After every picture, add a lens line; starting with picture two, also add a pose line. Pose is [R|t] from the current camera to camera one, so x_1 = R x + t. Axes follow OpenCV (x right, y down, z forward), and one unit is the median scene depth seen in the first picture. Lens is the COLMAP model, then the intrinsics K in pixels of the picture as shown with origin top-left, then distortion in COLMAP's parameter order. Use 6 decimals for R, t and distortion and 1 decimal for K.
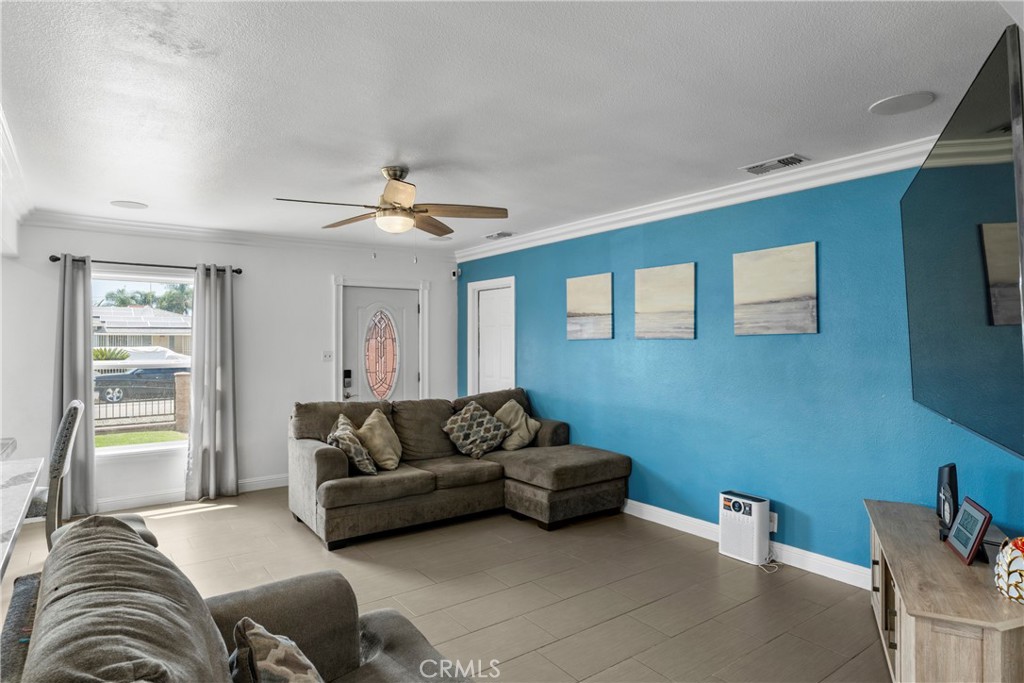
lens RADIAL K [[577.3, 0, 512.0], [0, 577.3, 341.5], [0, 0, 1]] dist [-0.001065, -0.000071]
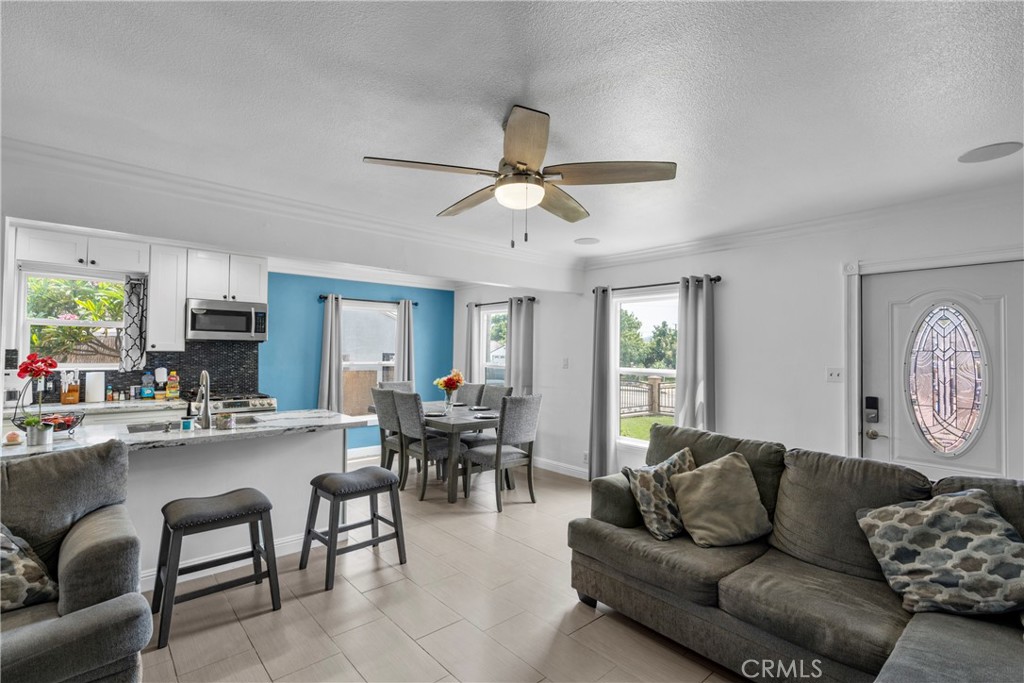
lens RADIAL K [[481.0, 0, 512.0], [0, 481.0, 341.5], [0, 0, 1]] dist [0.000443, 0.000257]
pose [[0.087840, -0.014577, -0.996028, 0.289917], [-0.007451, 0.999855, -0.015290, -0.005123], [0.996107, 0.008764, 0.087719, 0.623749]]
